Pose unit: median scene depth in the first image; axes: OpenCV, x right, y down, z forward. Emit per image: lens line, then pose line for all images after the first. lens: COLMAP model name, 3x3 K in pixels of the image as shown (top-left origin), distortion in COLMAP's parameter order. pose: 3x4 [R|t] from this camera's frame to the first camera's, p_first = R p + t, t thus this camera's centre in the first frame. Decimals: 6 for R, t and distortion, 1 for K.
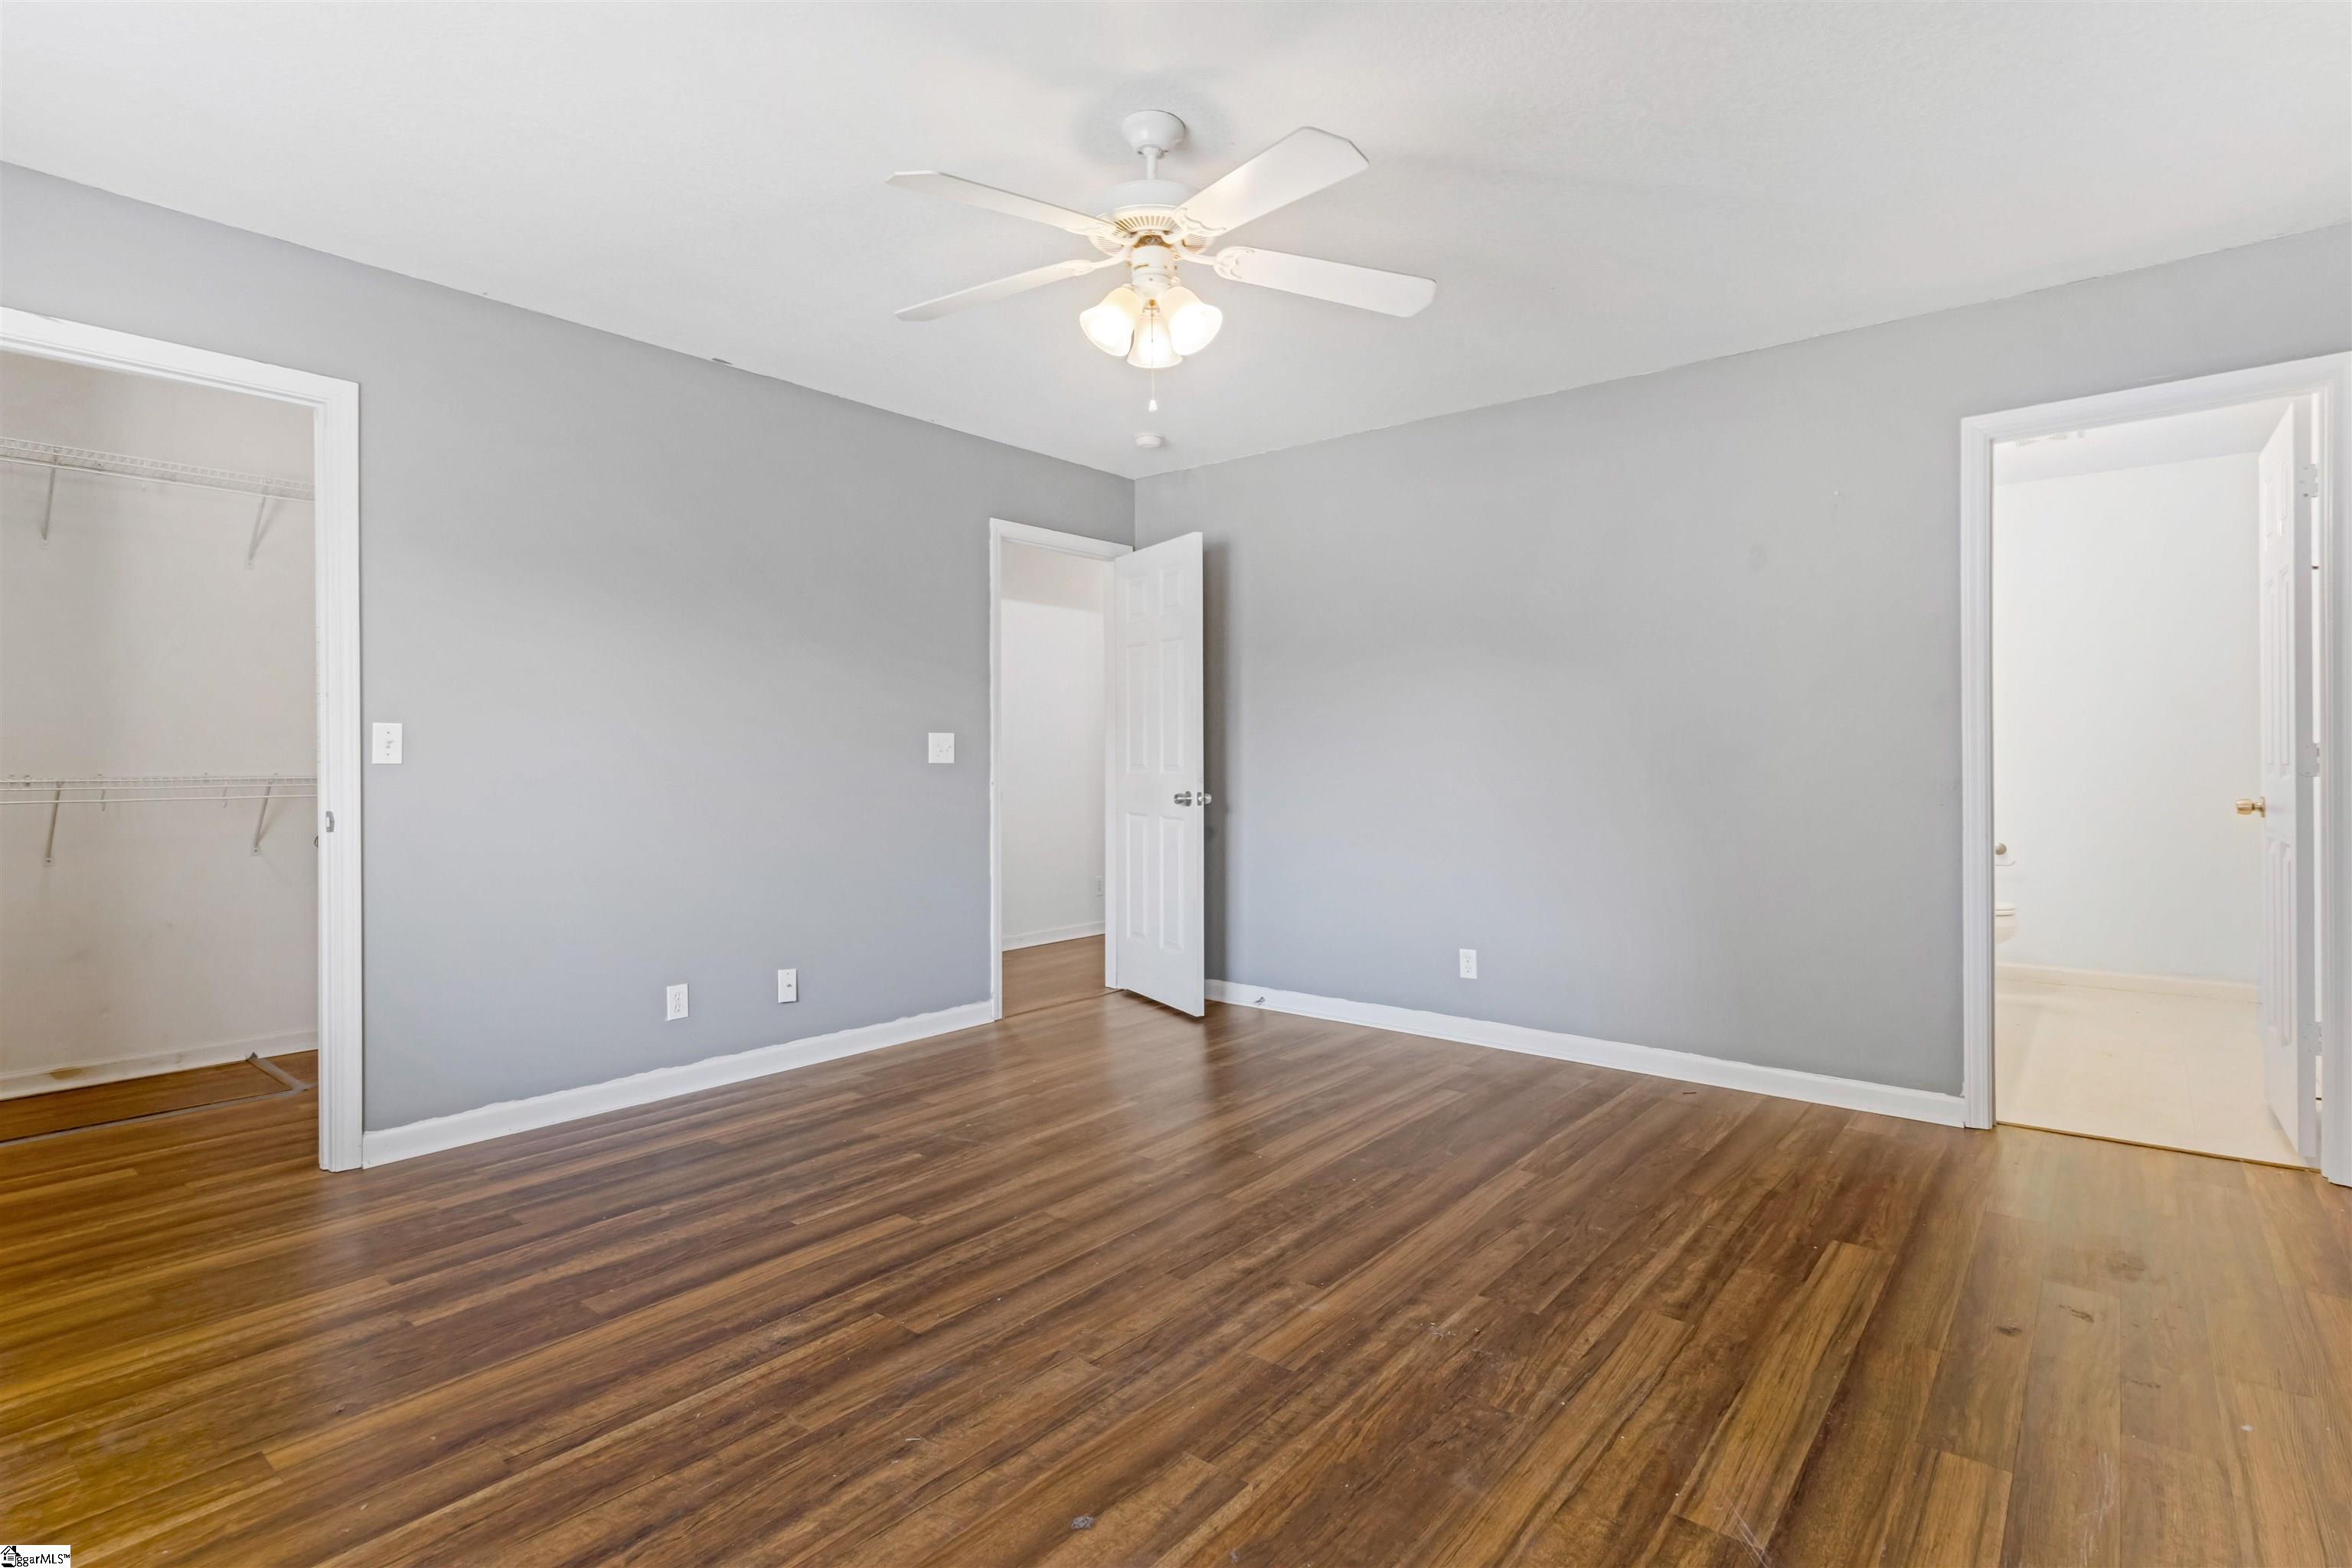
lens RADIAL K [[1123.6, 0, 1178.6], [0, 1123.6, 777.5], [0, 0, 1]] dist [0.002548, 0.000141]
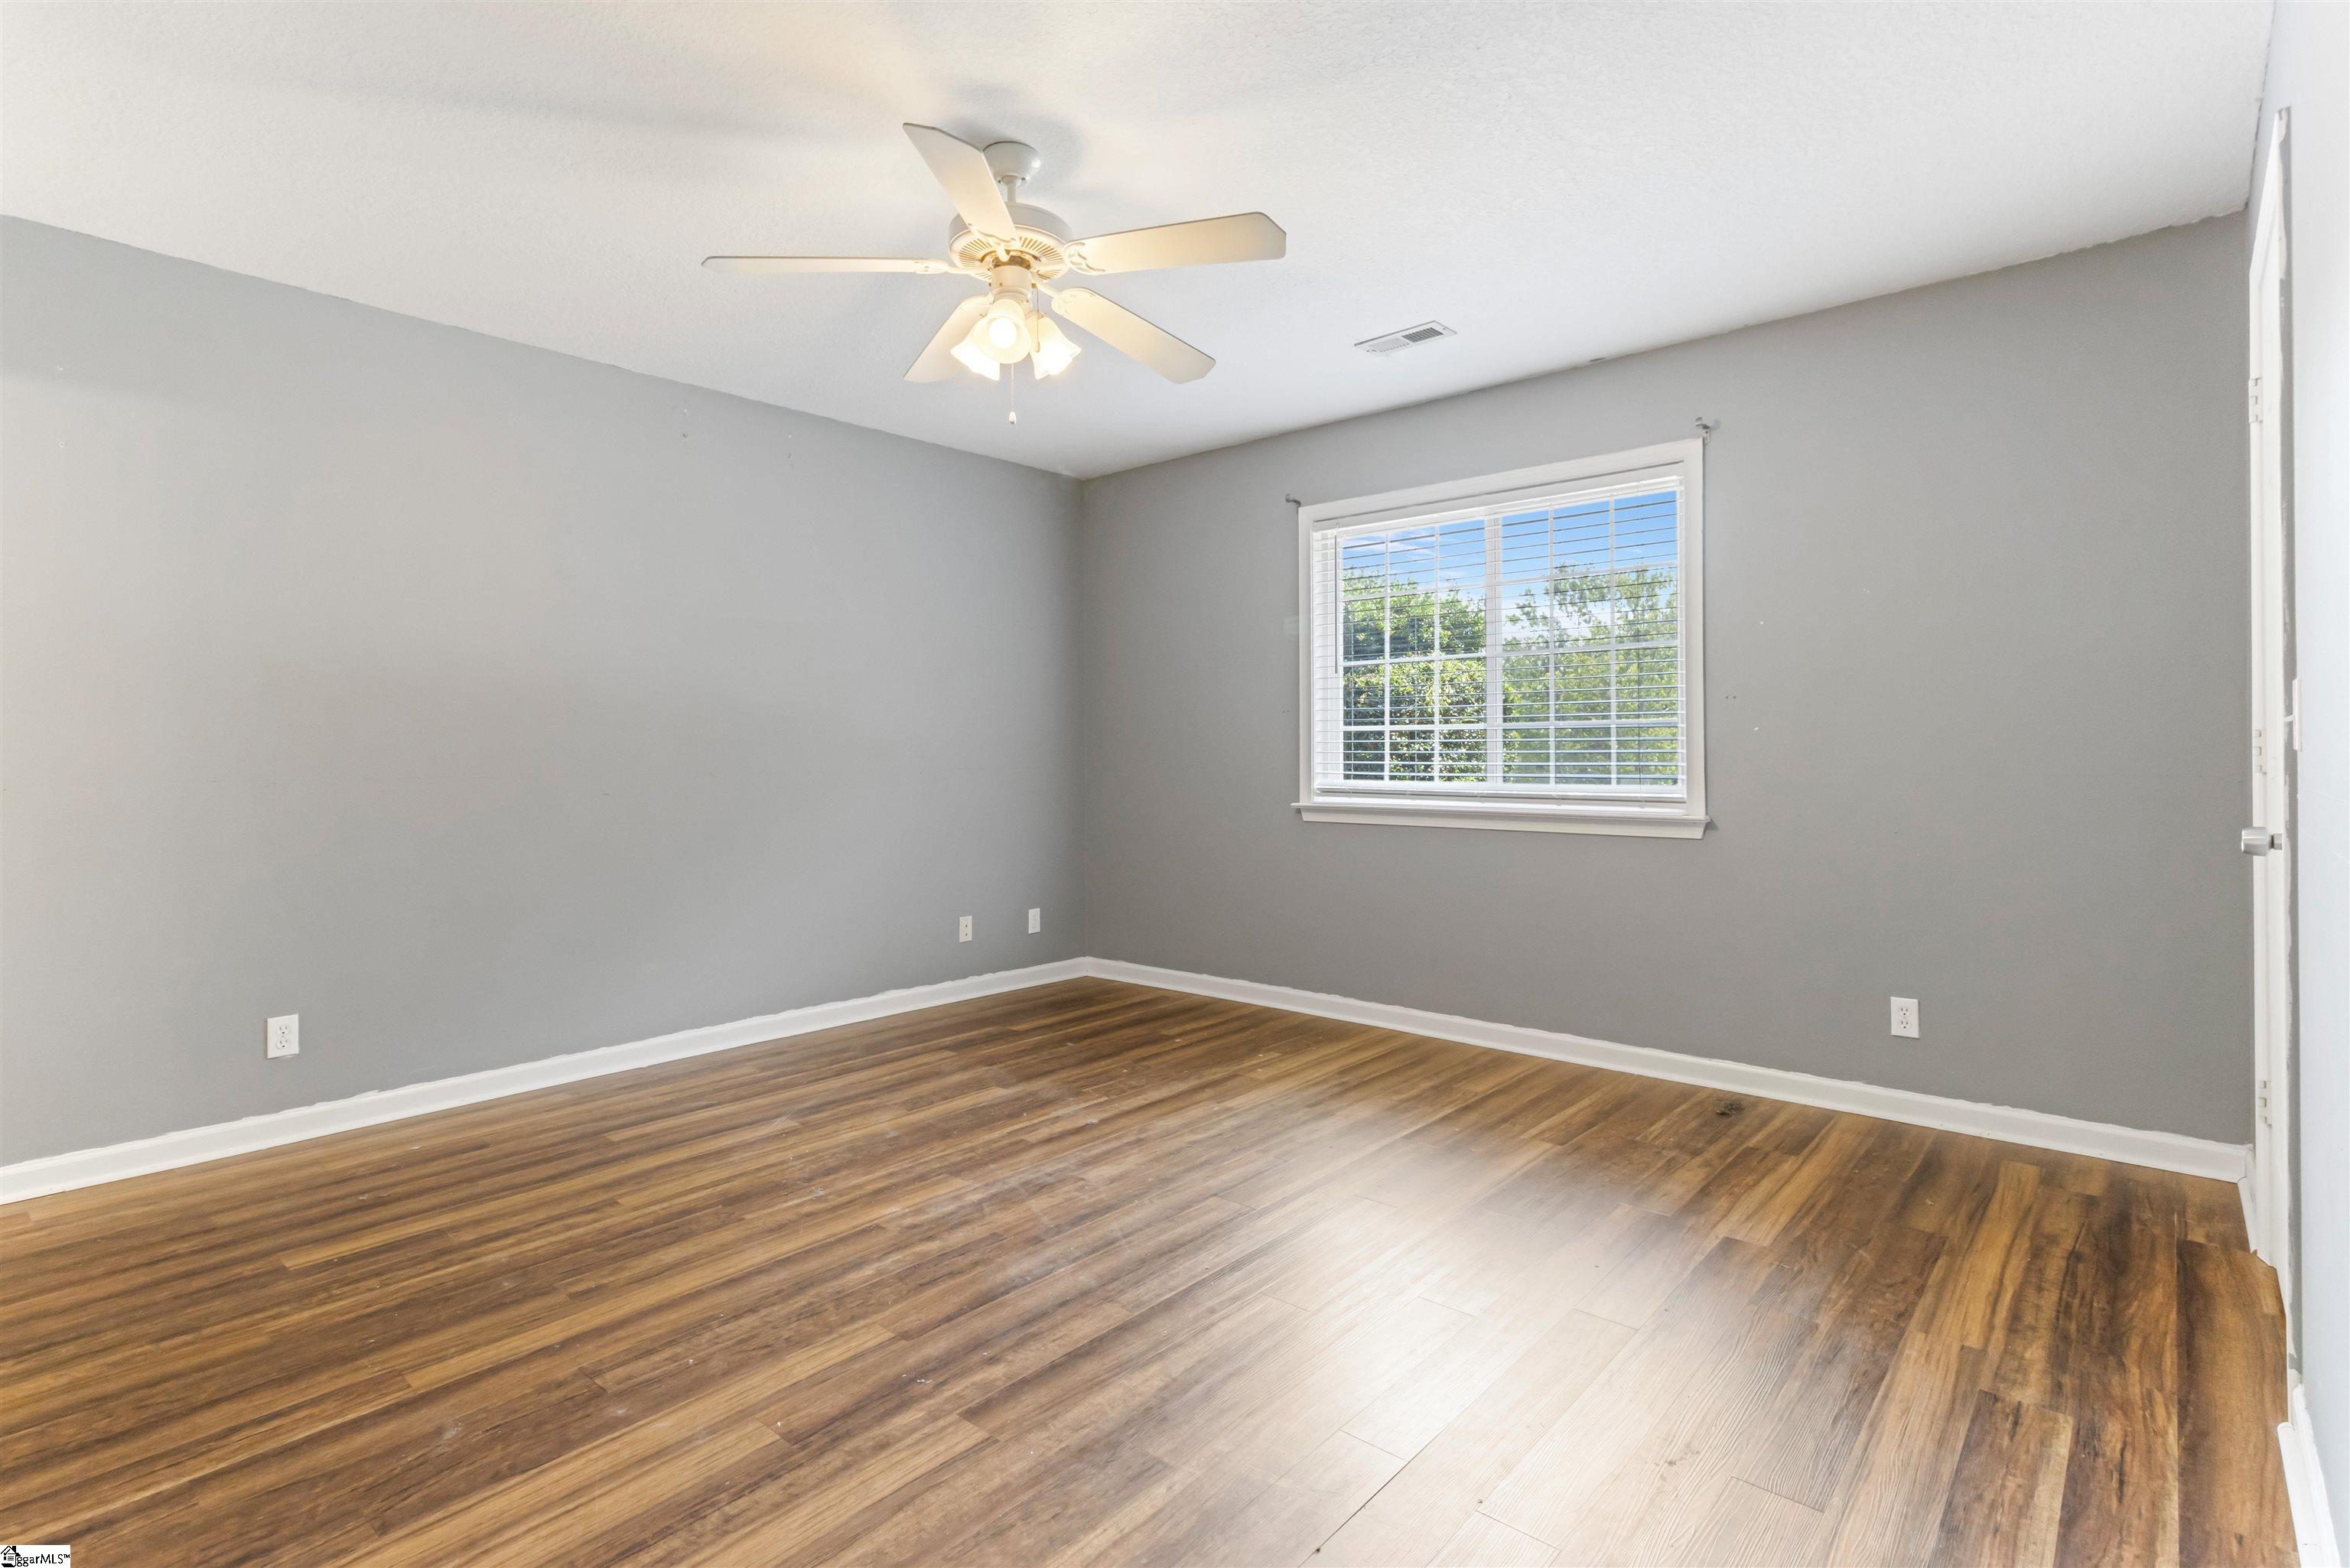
lens RADIAL K [[1122.6, 0, 1178.6], [0, 1122.6, 775.0], [0, 0, 1]] dist [0.002548, 0.000141]
pose [[-0.999608, 0.007385, 0.027012, -0.214734], [0.008370, 0.999298, 0.036516, -0.034900], [-0.026723, 0.036728, -0.998968, 2.150500]]
